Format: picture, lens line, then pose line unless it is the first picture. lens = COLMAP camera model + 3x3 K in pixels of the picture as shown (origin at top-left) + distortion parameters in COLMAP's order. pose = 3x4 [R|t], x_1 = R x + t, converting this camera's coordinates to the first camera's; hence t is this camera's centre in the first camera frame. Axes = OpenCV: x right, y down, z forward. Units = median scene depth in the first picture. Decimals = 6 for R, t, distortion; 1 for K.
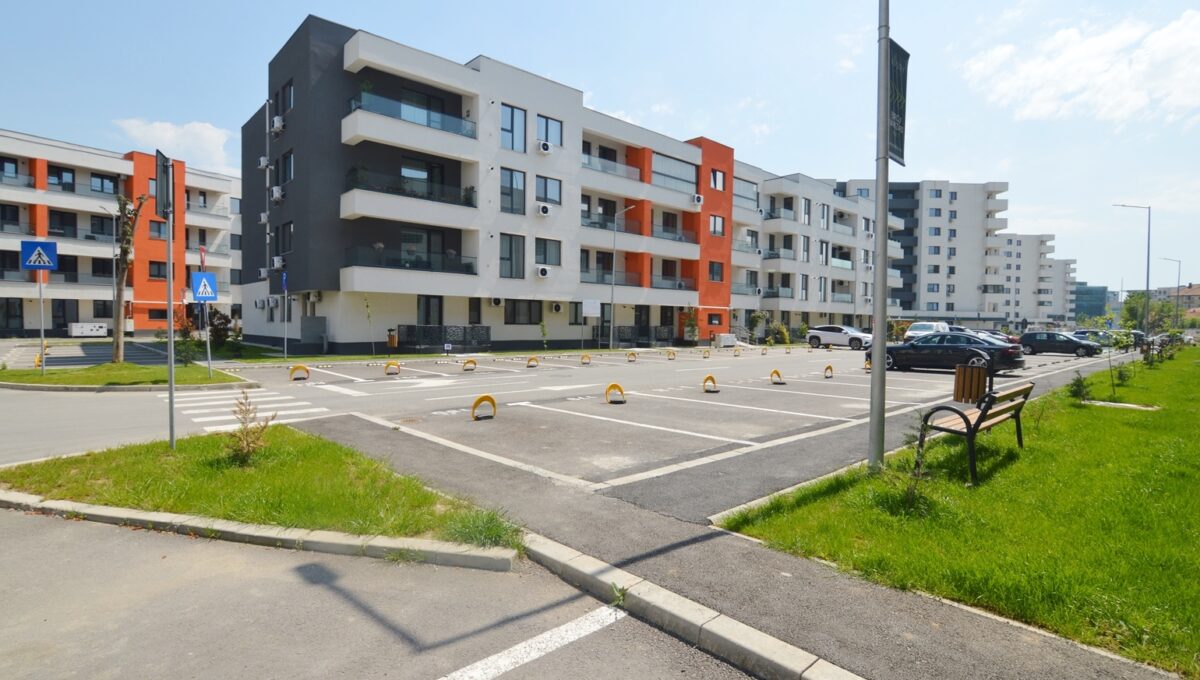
lens RADIAL K [[578.7, 0, 593.7], [0, 578.7, 338.1], [0, 0, 1]] dist [-0.000432, -0.011945]
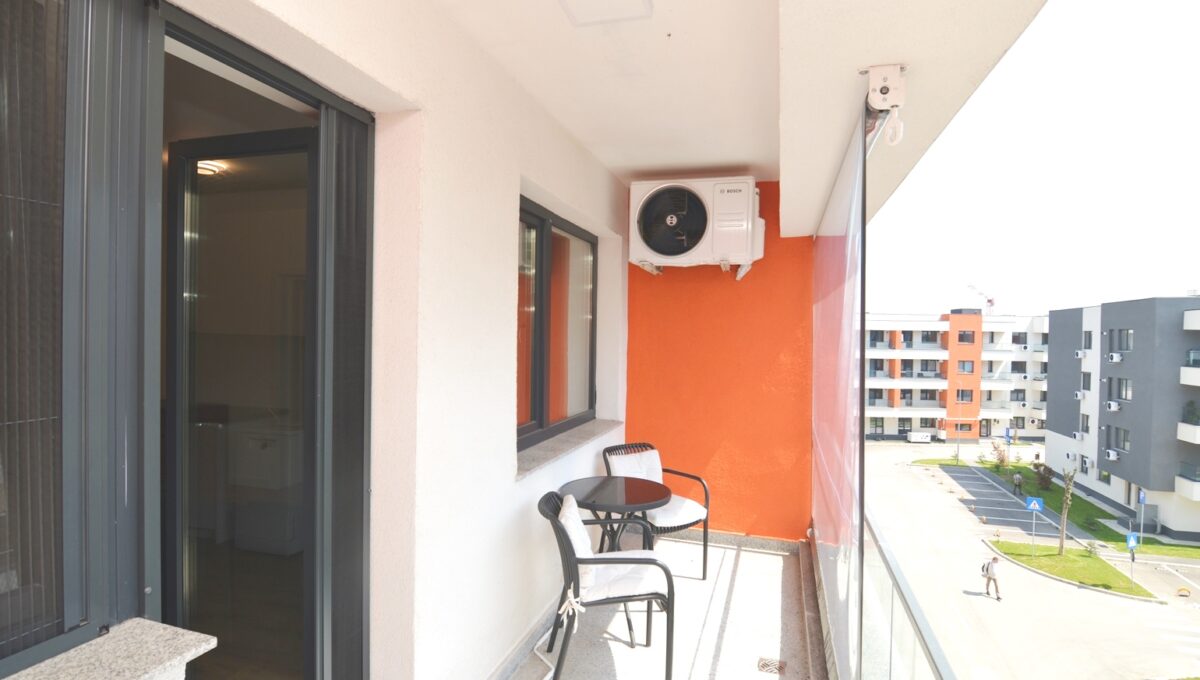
lens RADIAL K [[588.5, 0, 595.1], [0, 588.5, 341.9], [0, 0, 1]] dist [-0.003406, -0.012833]
pose [[0.496497, 0.006891, -0.868011, 0.037593], [-0.026877, 0.999611, -0.007438, -0.248977], [0.867622, 0.027023, 0.496489, -0.552255]]
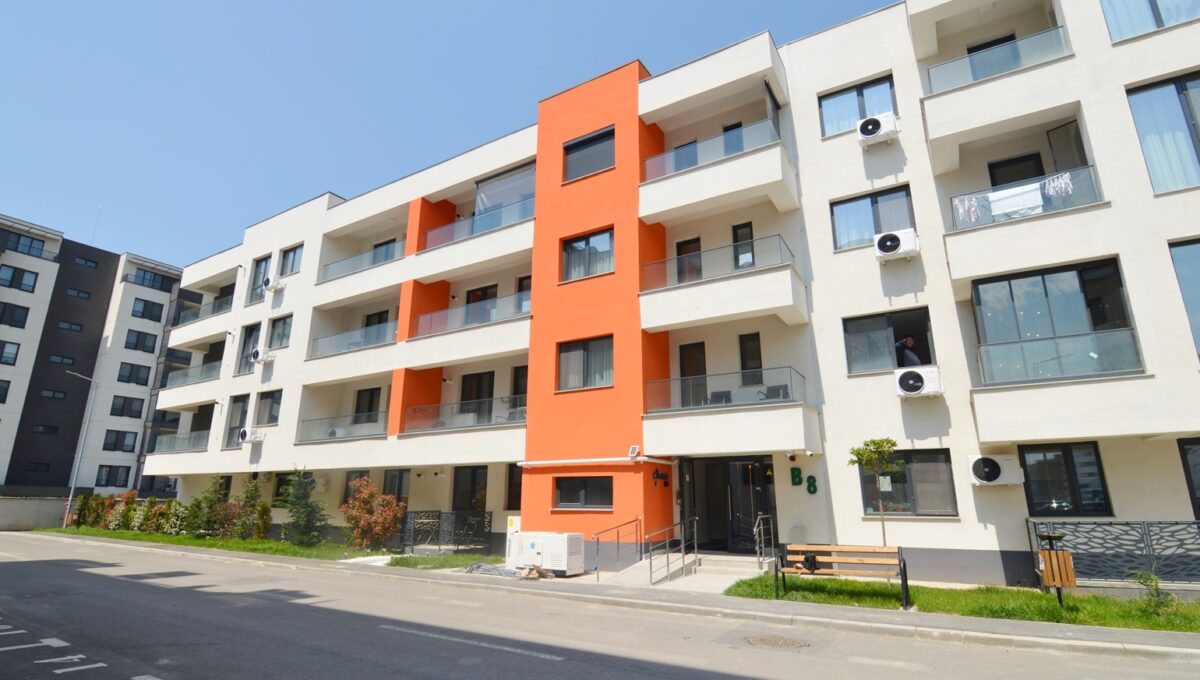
lens RADIAL K [[588.5, 0, 595.1], [0, 588.5, 341.9], [0, 0, 1]] dist [-0.003406, -0.012833]
pose [[0.261229, -0.264583, -0.928308, 0.596934], [-0.019112, 0.960095, -0.279022, -0.019947], [0.965088, 0.090630, 0.245748, 0.947476]]
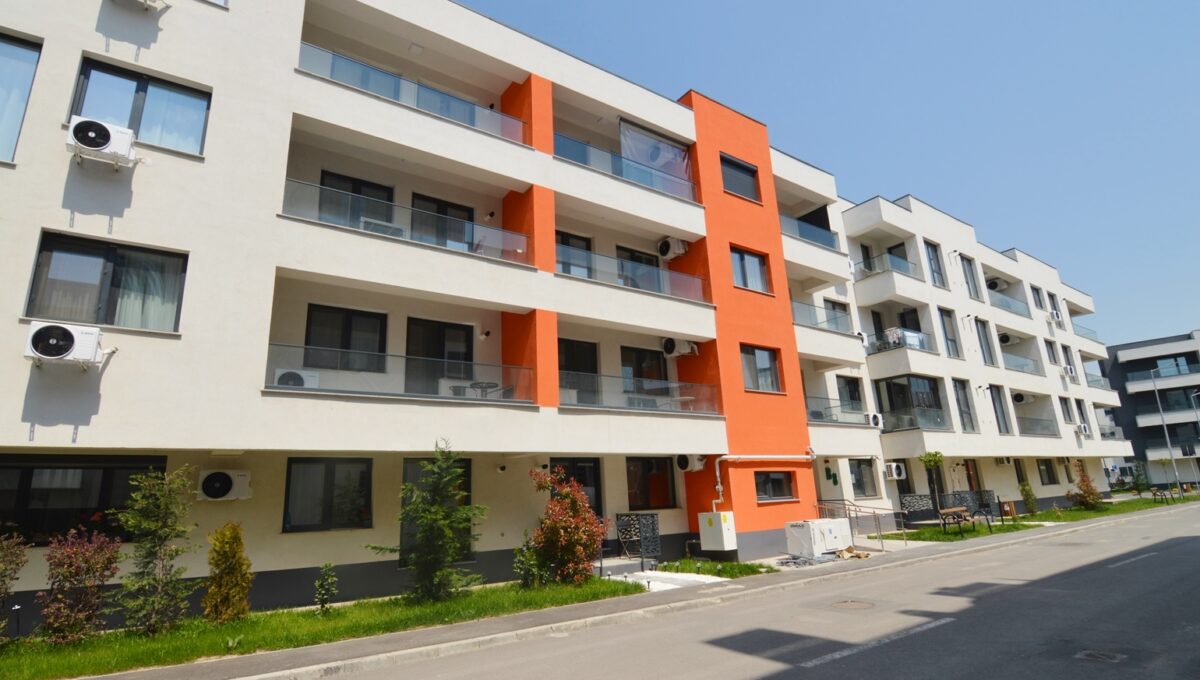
lens RADIAL K [[588.5, 0, 595.1], [0, 588.5, 341.9], [0, 0, 1]] dist [-0.003406, -0.012833]
pose [[0.988073, -0.090498, -0.124583, 0.151681], [0.052491, 0.958564, -0.279999, -0.019842], [0.144761, 0.270120, 0.951882, 0.595992]]
